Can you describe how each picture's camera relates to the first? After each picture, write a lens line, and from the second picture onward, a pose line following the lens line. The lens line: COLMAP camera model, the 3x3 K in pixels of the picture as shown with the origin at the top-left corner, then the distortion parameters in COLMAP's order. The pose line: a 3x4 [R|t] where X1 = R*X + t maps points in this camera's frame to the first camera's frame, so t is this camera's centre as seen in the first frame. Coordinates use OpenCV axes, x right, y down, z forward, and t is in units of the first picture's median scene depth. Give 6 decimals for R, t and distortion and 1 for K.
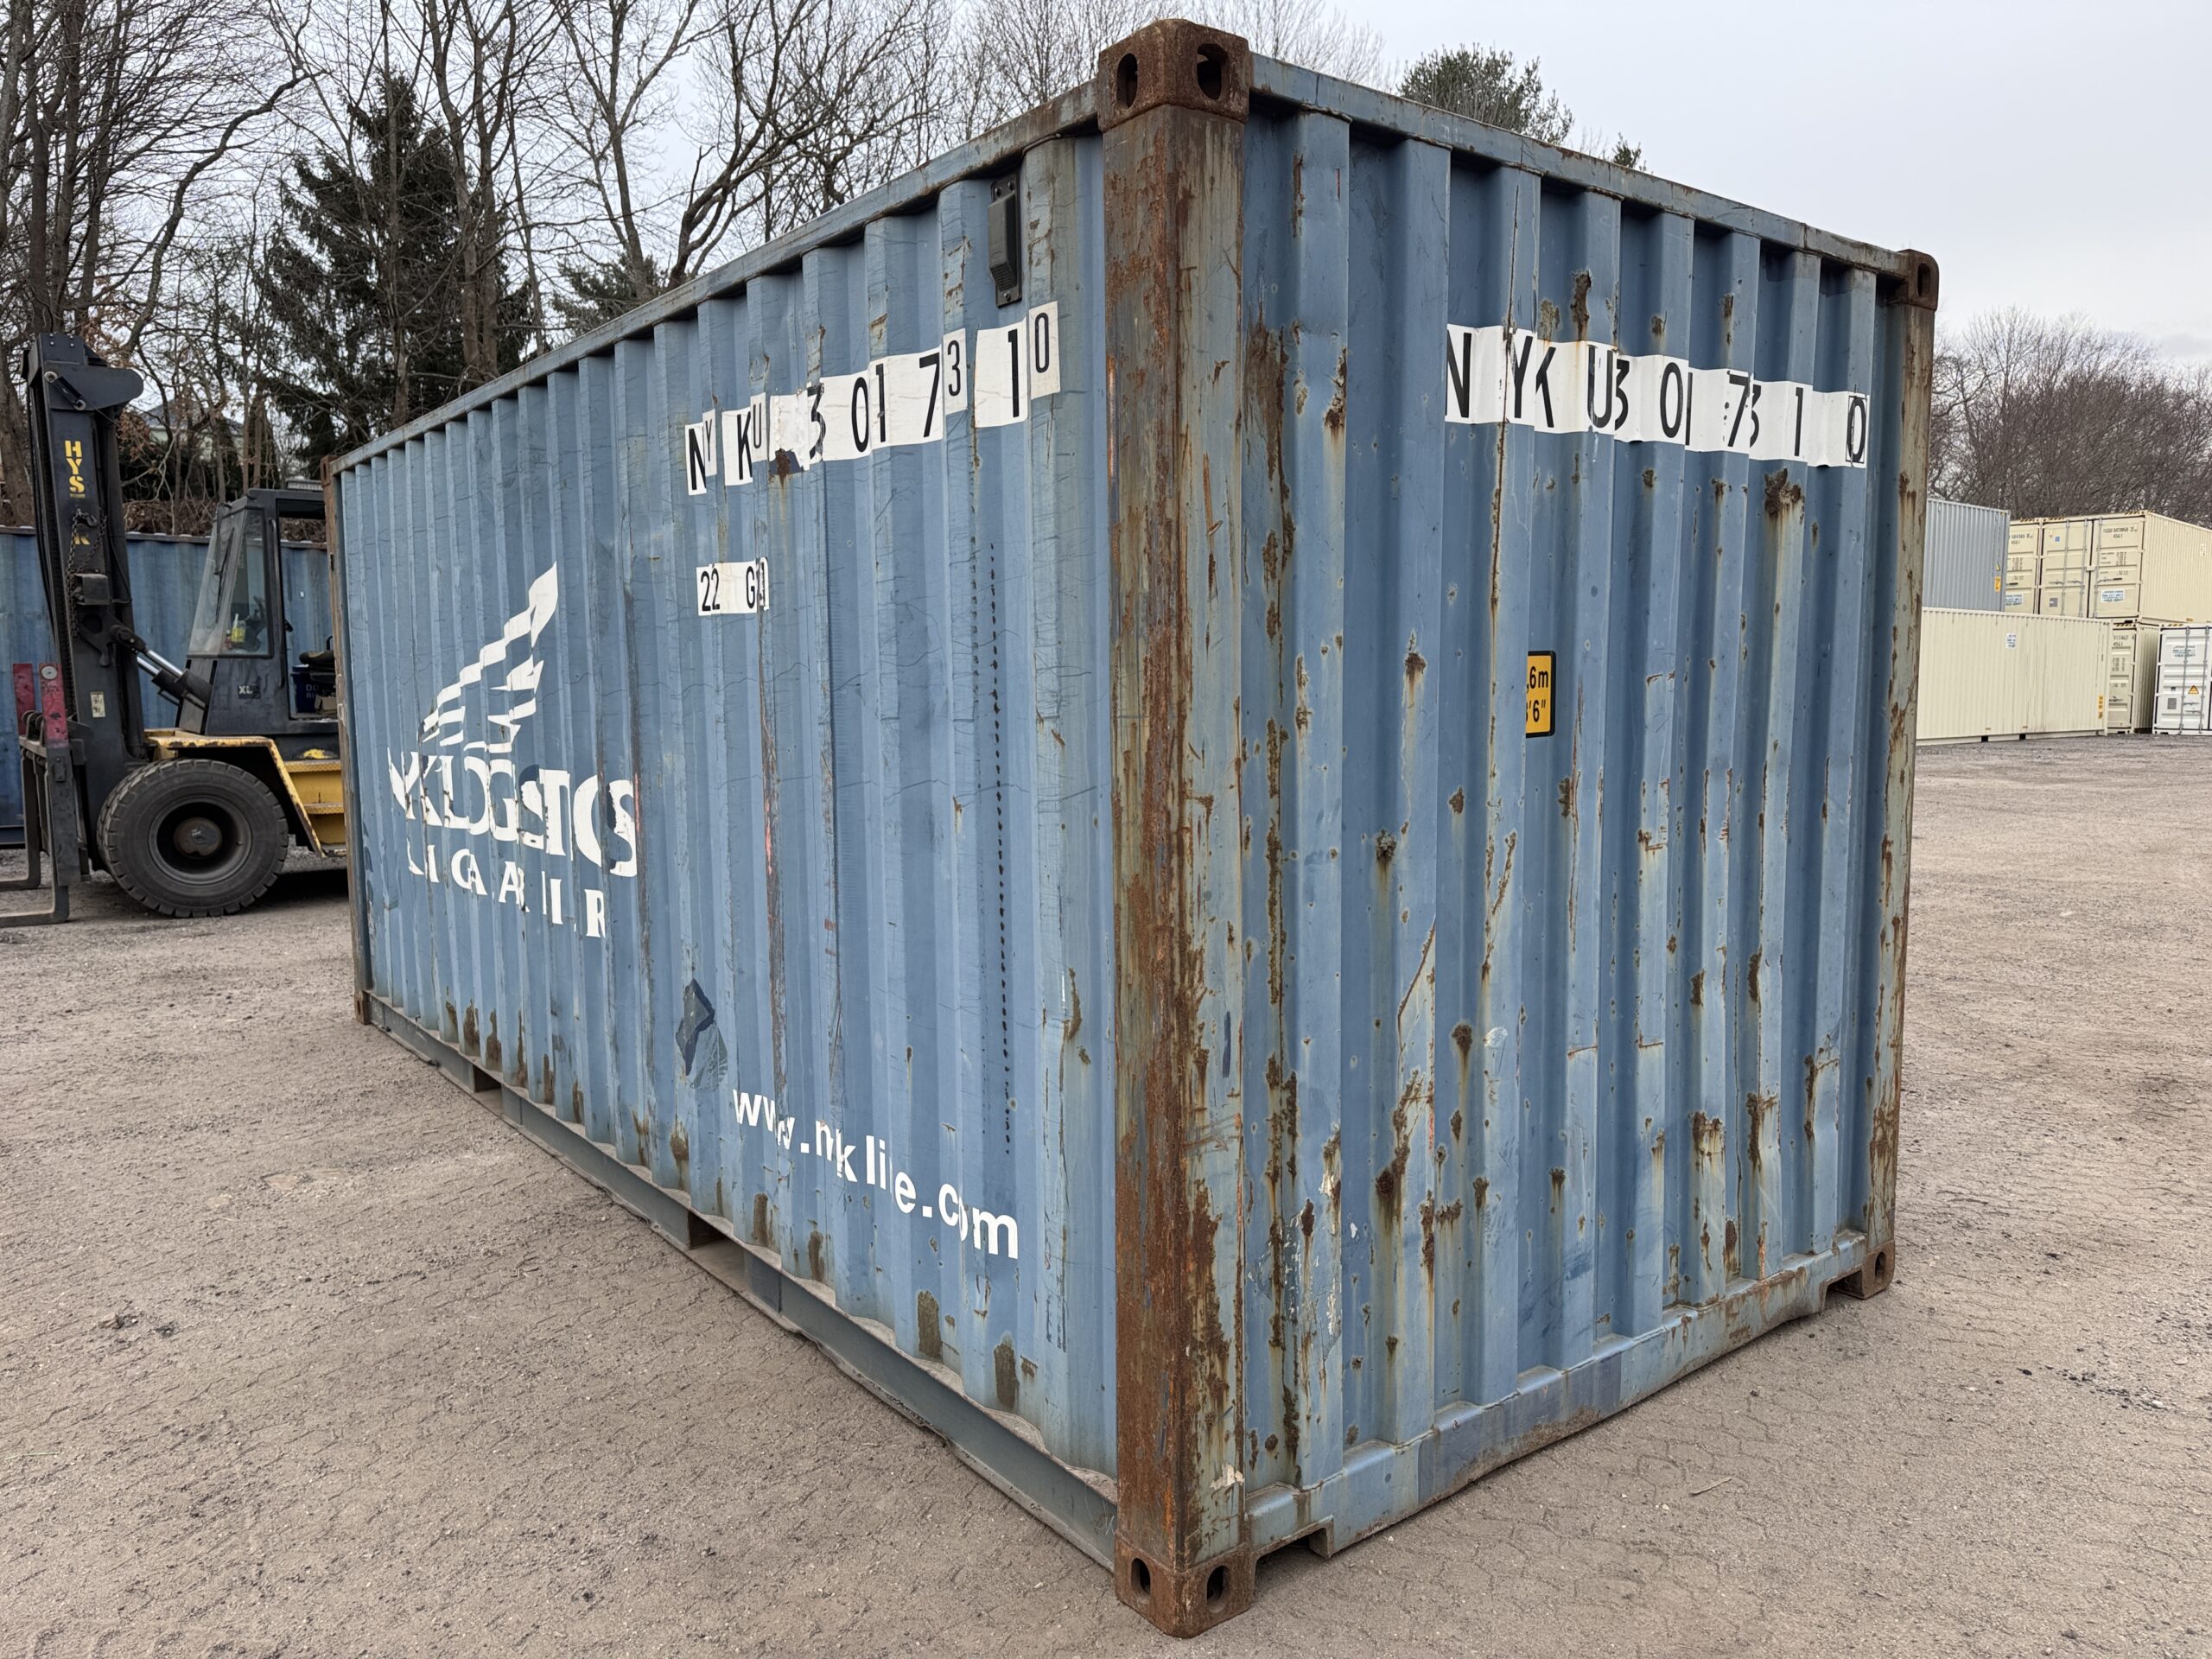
lens RADIAL K [[1517.1, 0, 1106.0], [0, 1517.1, 829.5], [0, 0, 1]] dist [0.165206, -0.305925]
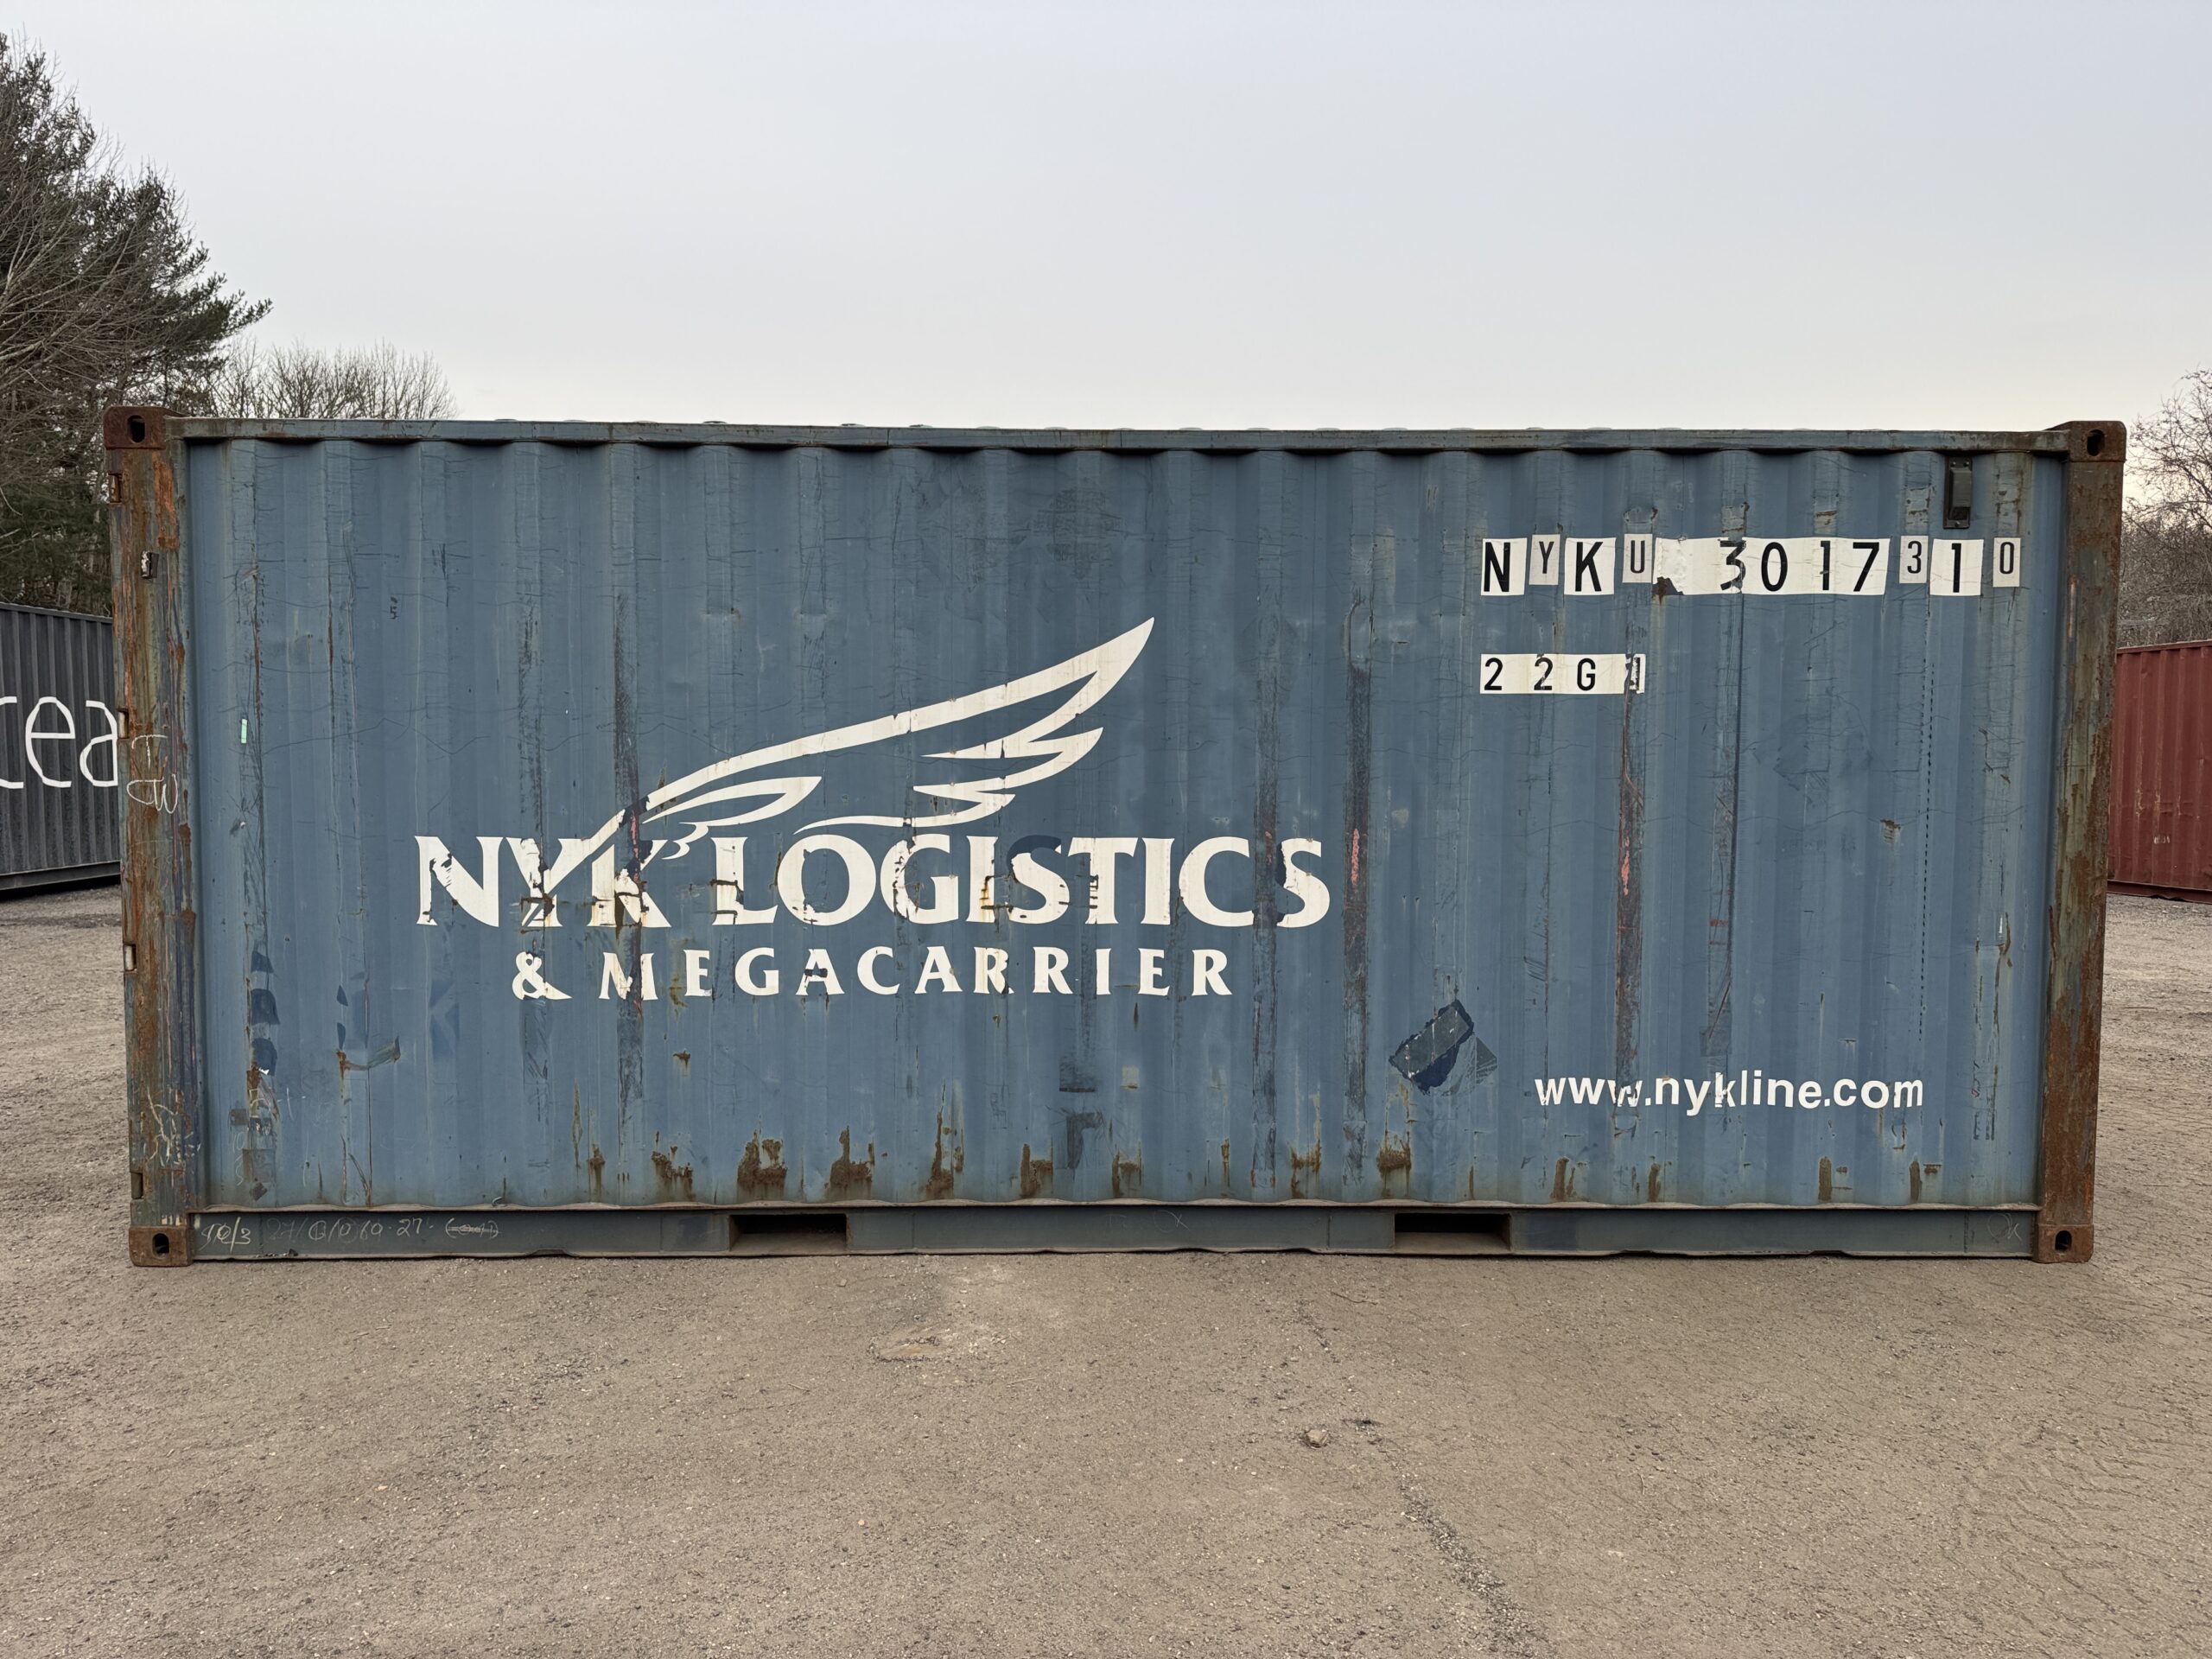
lens RADIAL K [[1517.1, 0, 1106.0], [0, 1517.1, 829.5], [0, 0, 1]] dist [0.165206, -0.305925]
pose [[0.600492, -0.031946, 0.798993, -1.851452], [0.074957, 0.997051, -0.016470, -0.045641], [-0.796110, 0.069780, 0.601115, 0.678846]]
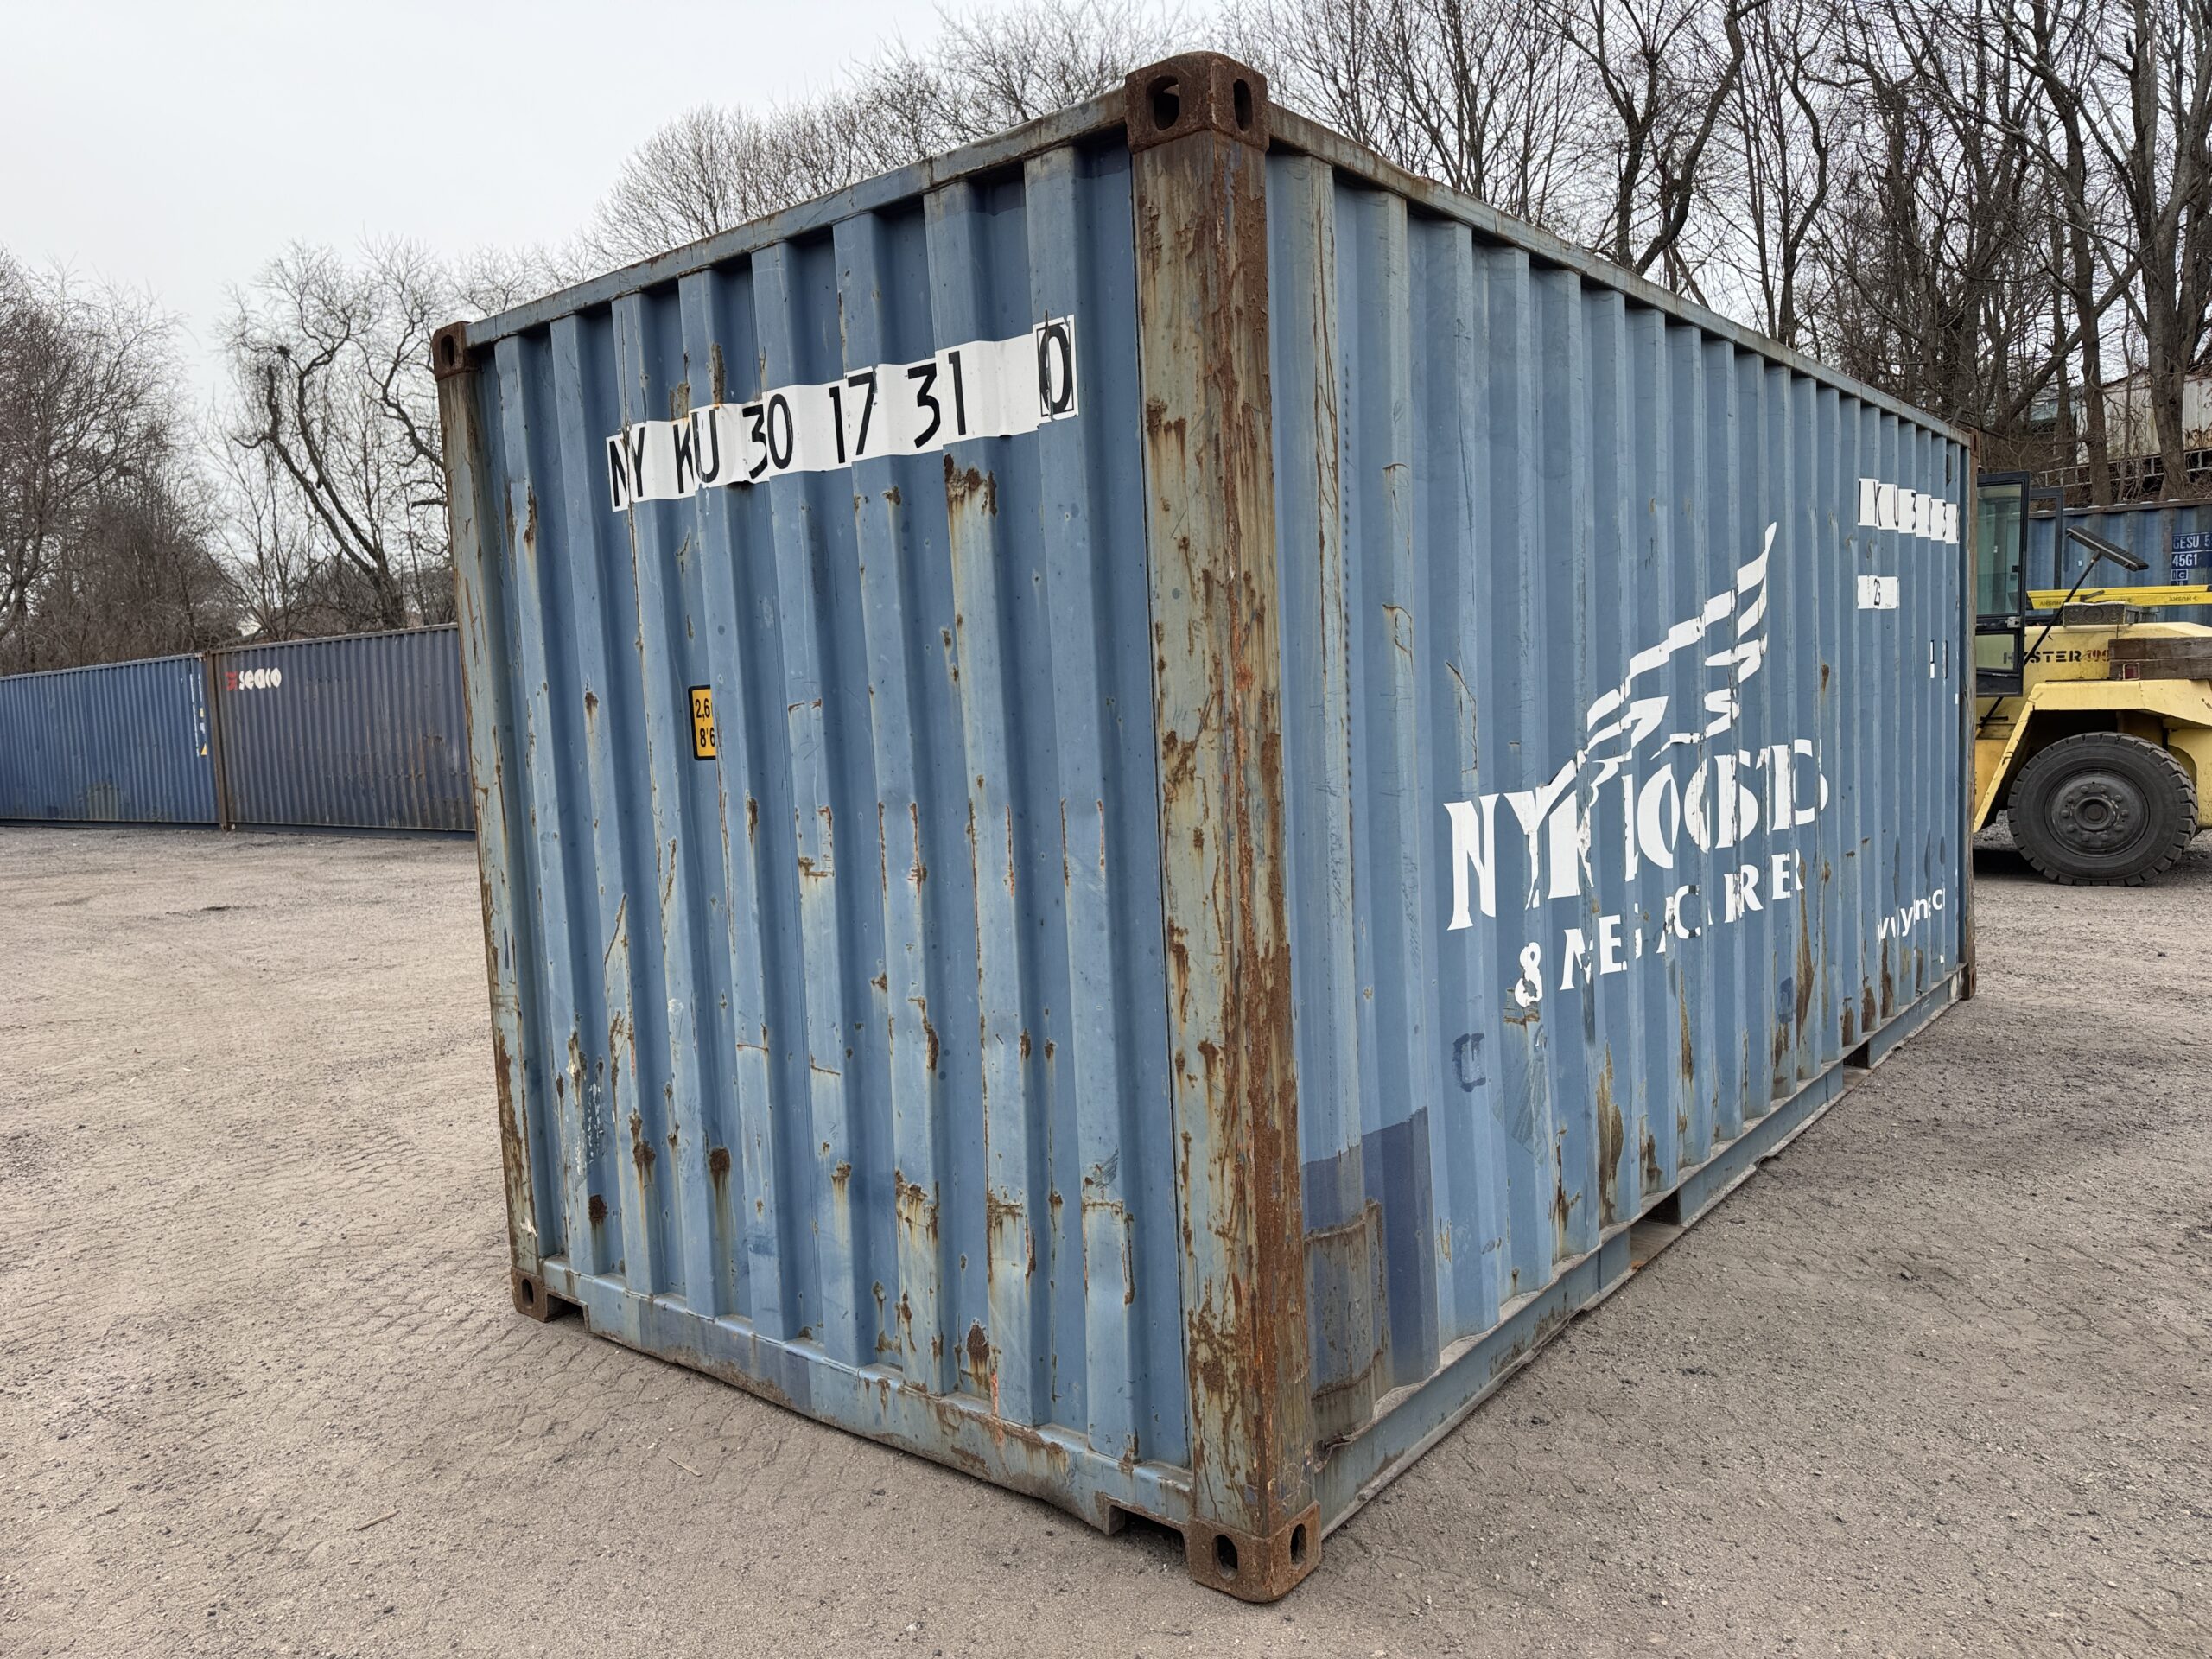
lens RADIAL K [[1517.1, 0, 1106.0], [0, 1517.1, 829.5], [0, 0, 1]] dist [0.165206, -0.305925]
pose [[0.236932, 0.081014, -0.968142, 1.493246], [-0.056658, 0.995973, 0.069477, -0.106658], [0.969873, 0.038392, 0.240568, 1.033326]]
